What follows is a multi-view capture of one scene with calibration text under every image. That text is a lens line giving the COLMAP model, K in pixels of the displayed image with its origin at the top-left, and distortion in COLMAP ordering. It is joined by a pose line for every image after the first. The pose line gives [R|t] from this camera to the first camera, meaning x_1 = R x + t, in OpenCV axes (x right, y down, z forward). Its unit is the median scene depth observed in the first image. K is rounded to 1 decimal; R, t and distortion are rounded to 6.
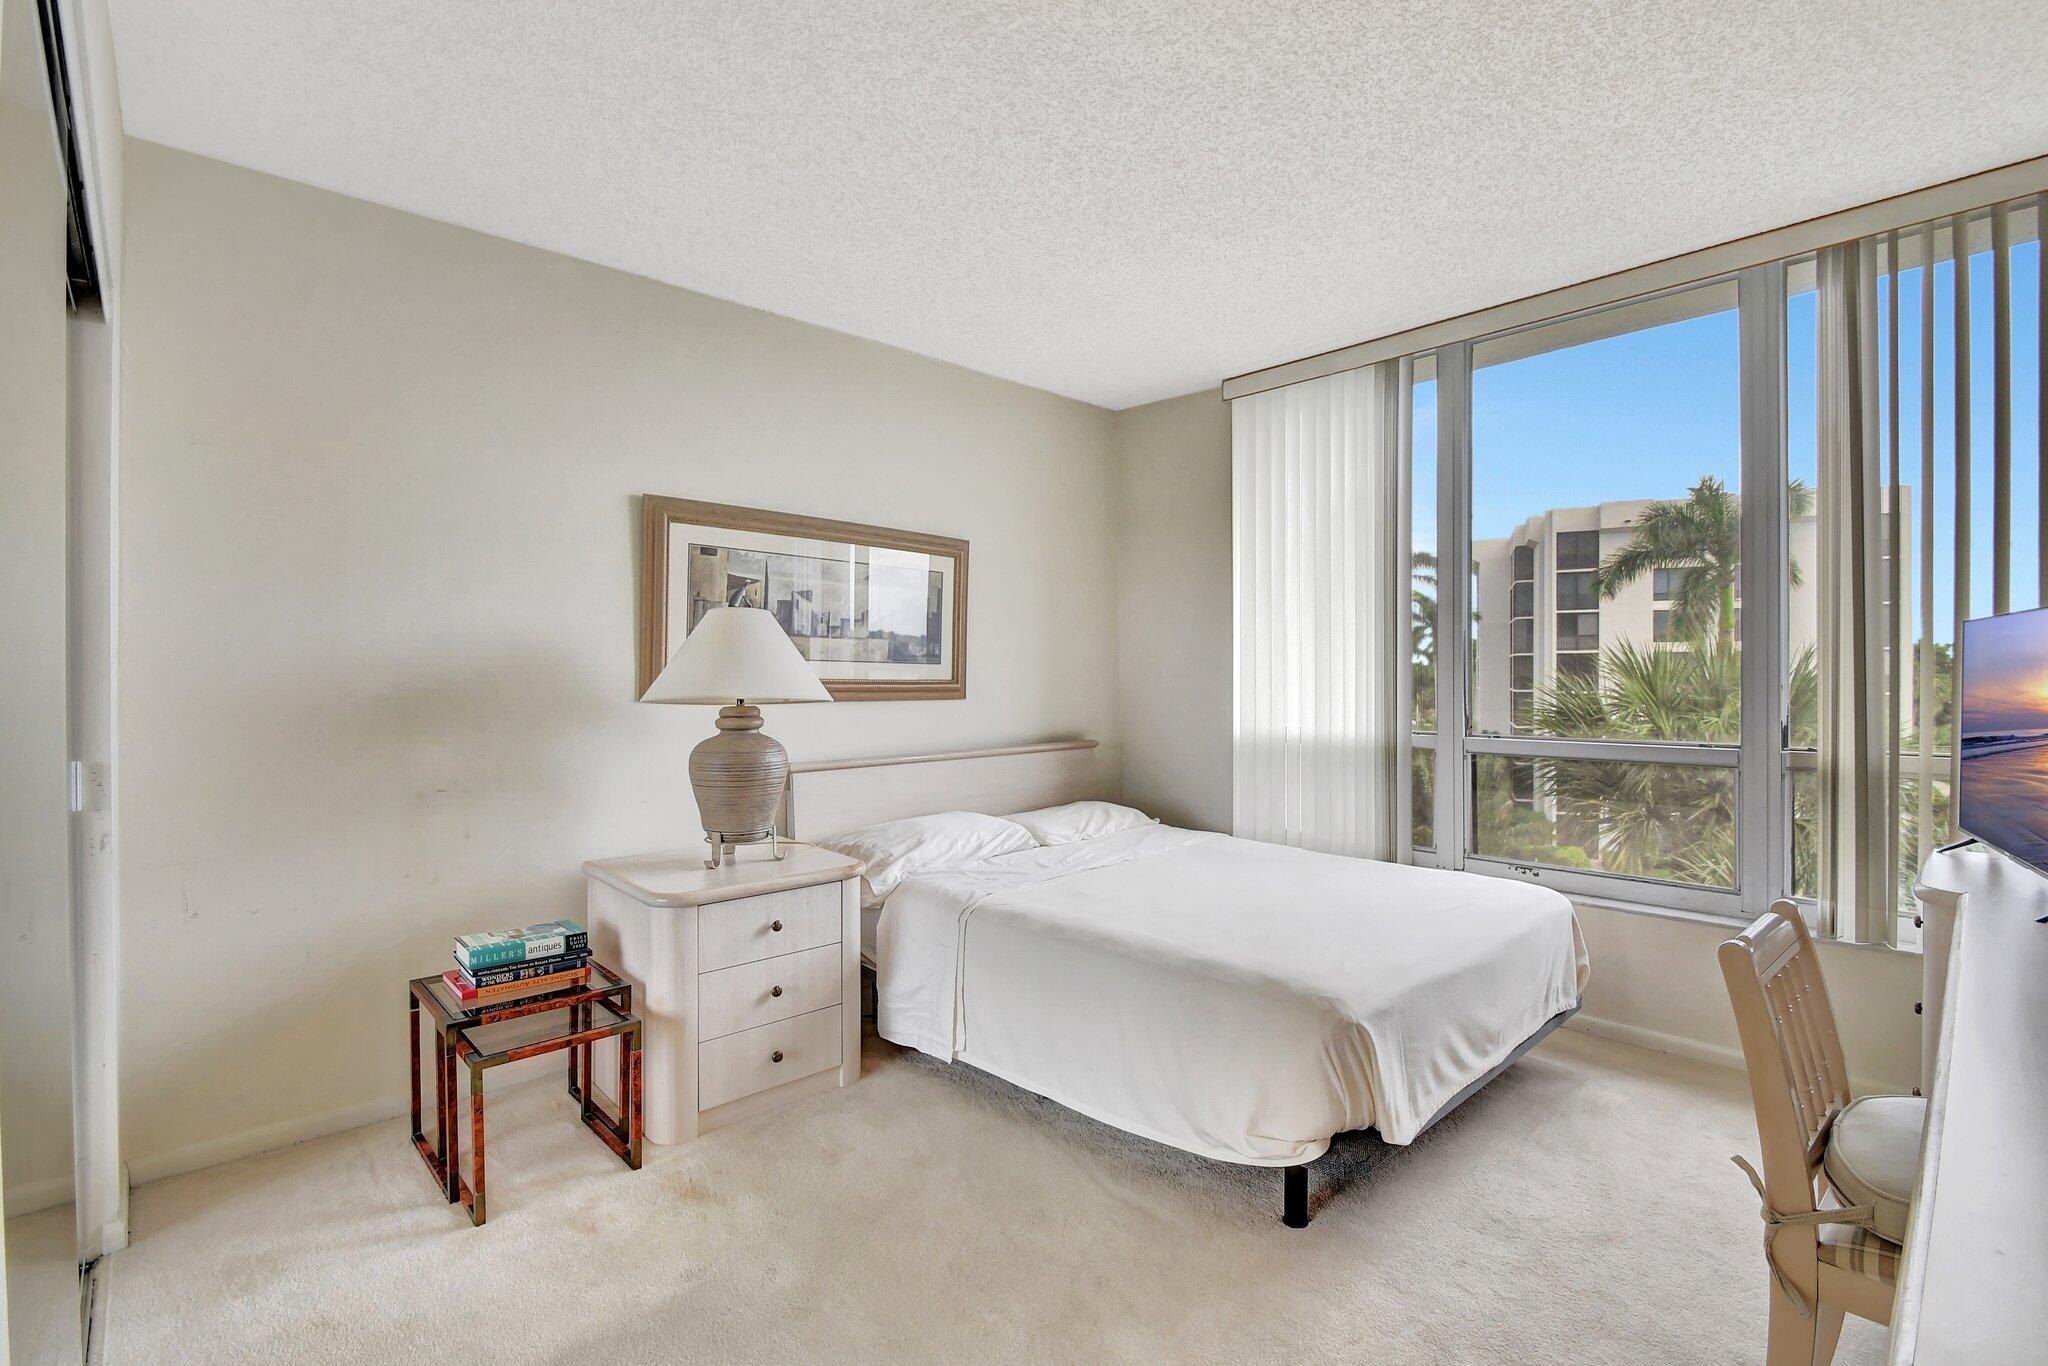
lens RADIAL K [[927.5, 0, 1024.0], [0, 927.5, 683.0], [0, 0, 1]] dist [0.003674, -0.010080]
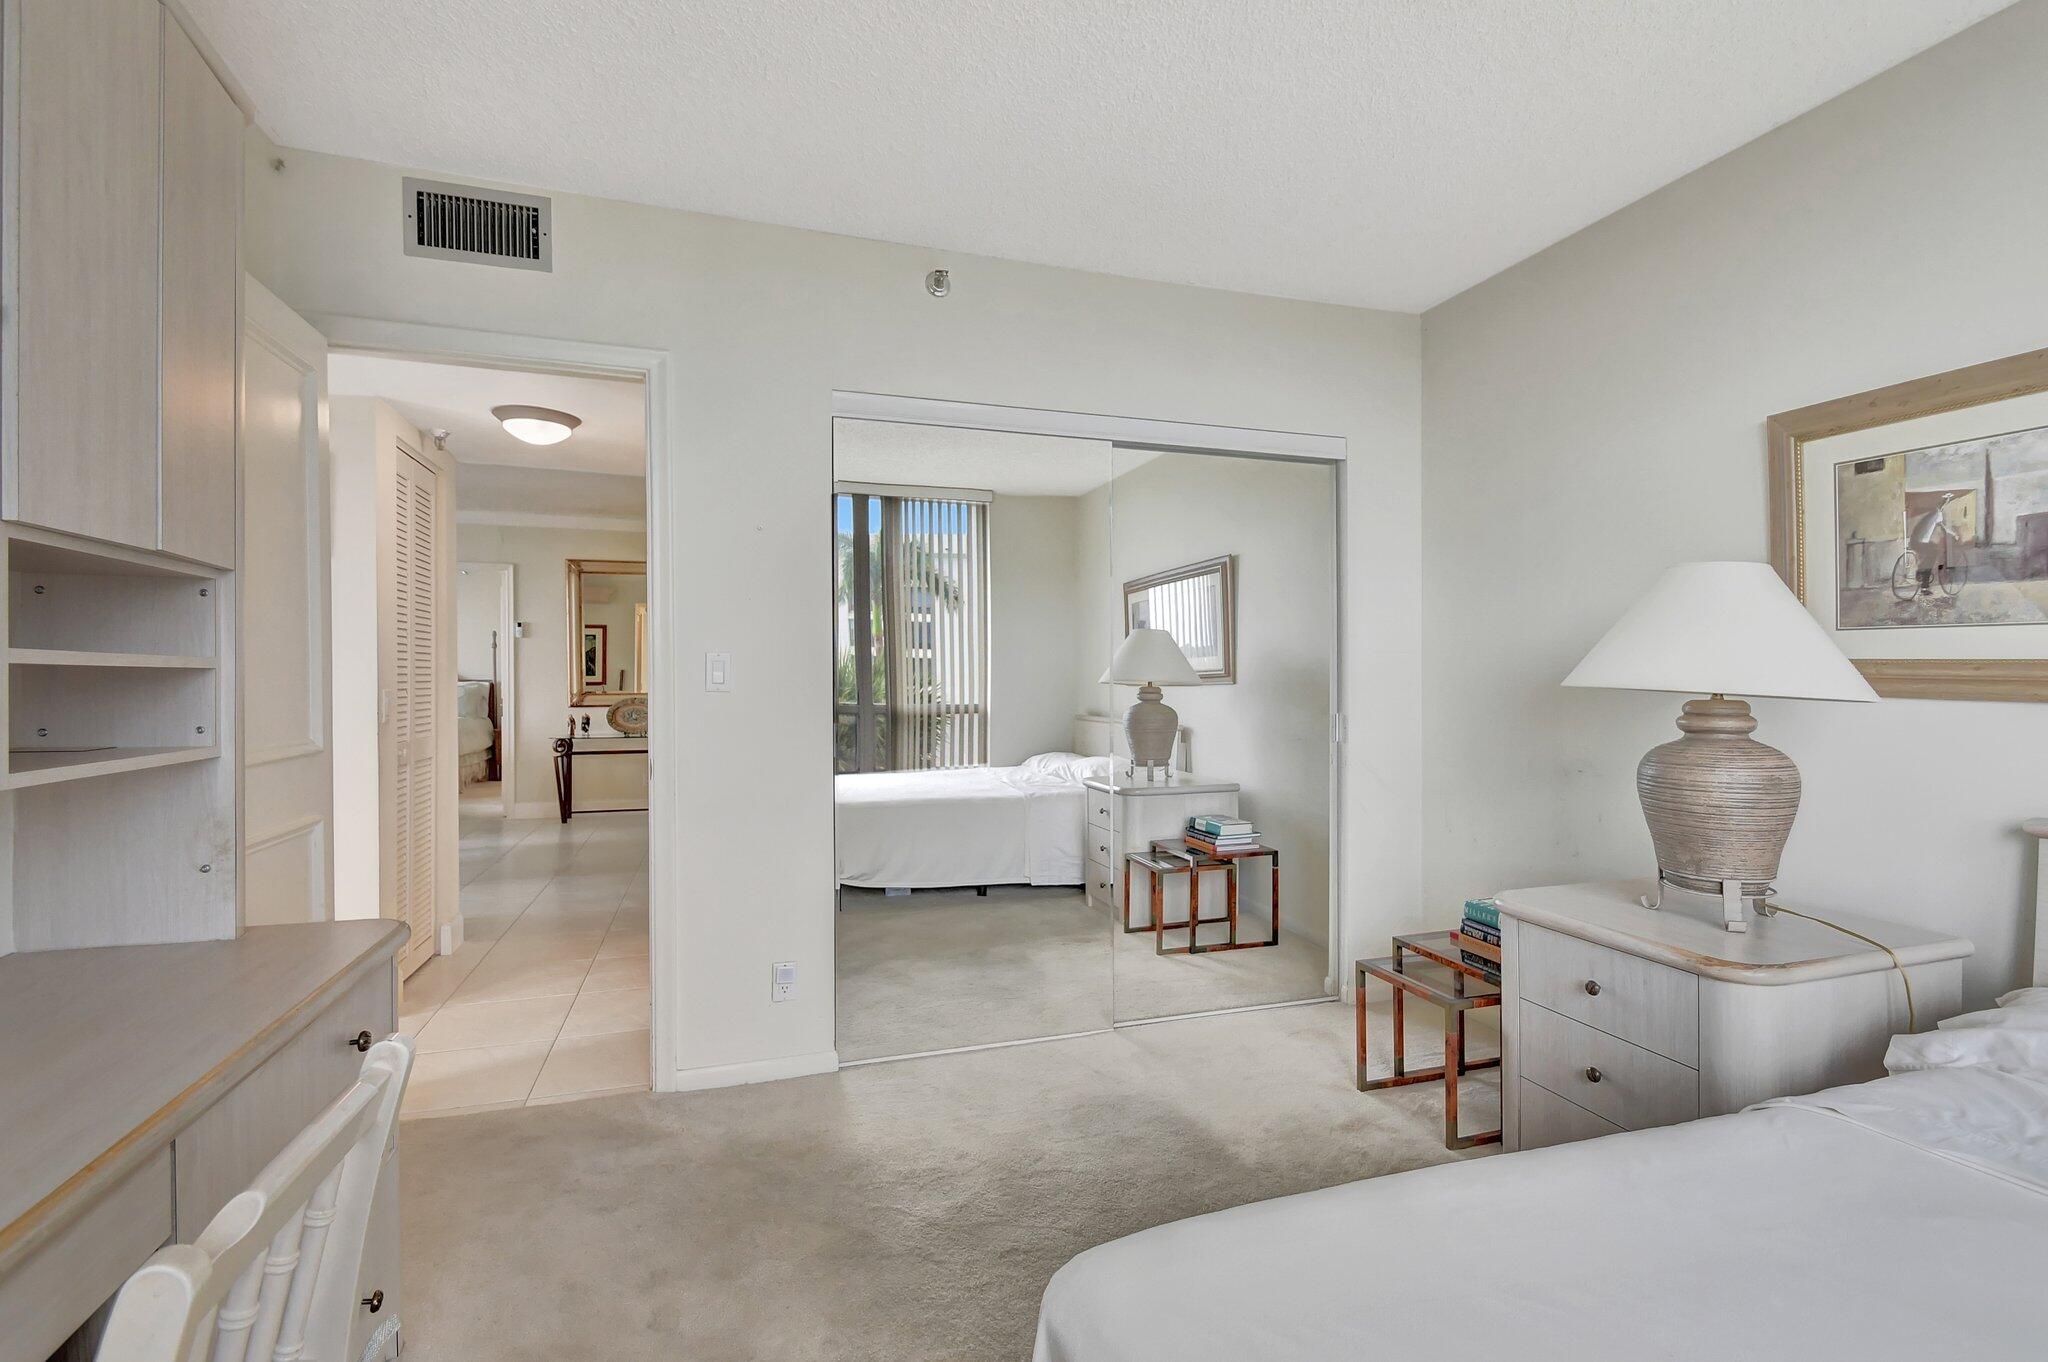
lens RADIAL K [[927.5, 0, 1024.0], [0, 927.5, 681.0], [0, 0, 1]] dist [0.003674, -0.010080]
pose [[-0.433758, 0.005417, -0.901013, 0.526514], [-0.003412, 0.999965, 0.007654, 0.006570], [0.901023, 0.006394, -0.433724, 0.777574]]
